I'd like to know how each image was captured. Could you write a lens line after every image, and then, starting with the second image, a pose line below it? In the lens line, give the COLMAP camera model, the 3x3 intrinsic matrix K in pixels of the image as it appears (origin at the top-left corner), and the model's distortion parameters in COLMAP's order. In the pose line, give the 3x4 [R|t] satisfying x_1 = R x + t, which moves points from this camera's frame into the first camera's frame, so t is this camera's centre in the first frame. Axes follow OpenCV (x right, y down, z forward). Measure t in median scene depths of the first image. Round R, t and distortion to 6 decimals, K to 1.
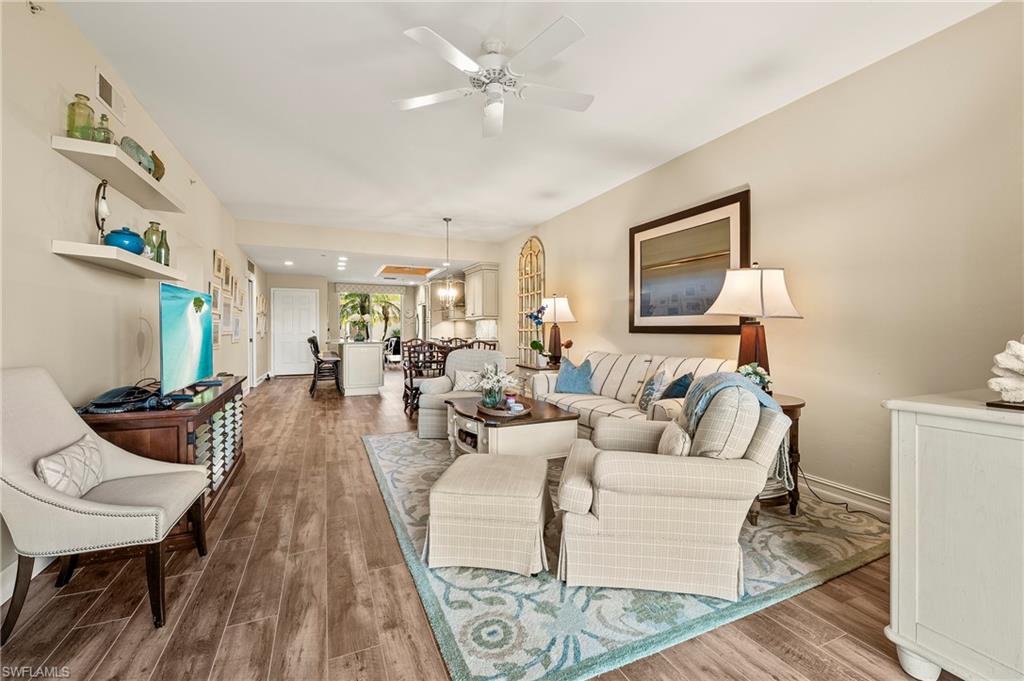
lens RADIAL K [[414.7, 0, 512.9], [0, 414.7, 337.9], [0, 0, 1]] dist [-0.004369, 0.000767]
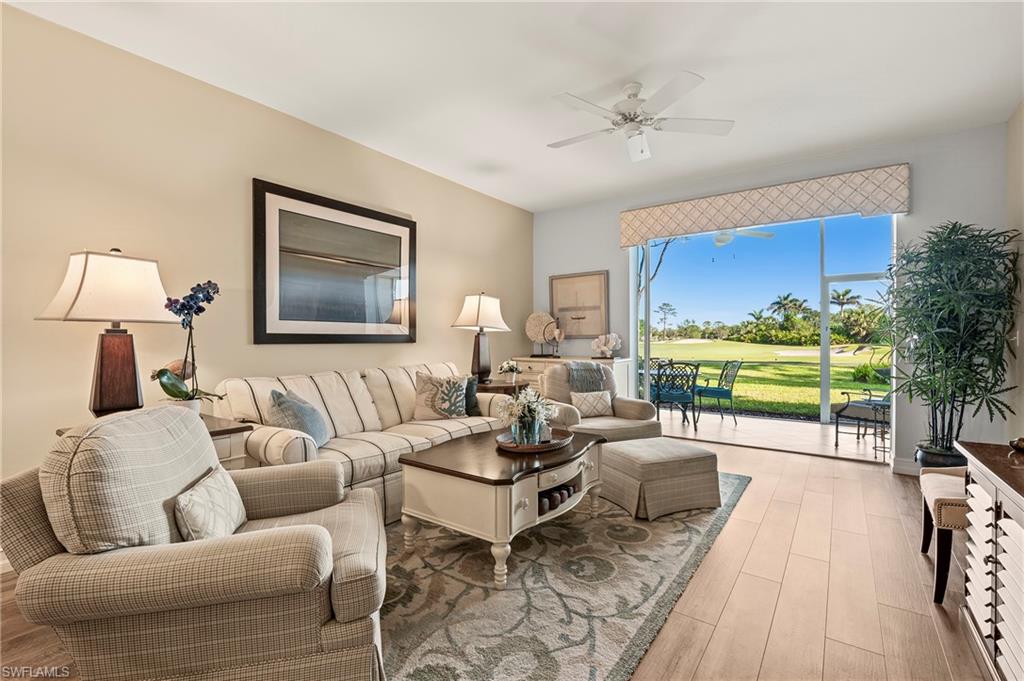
lens RADIAL K [[449.8, 0, 520.7], [0, 449.8, 342.1], [0, 0, 1]] dist [0.000381, -0.000853]
pose [[-0.502082, -0.004068, 0.864811, -0.450978], [0.021480, 0.999622, 0.017173, -0.016944], [-0.864553, 0.027199, -0.501805, 0.886889]]
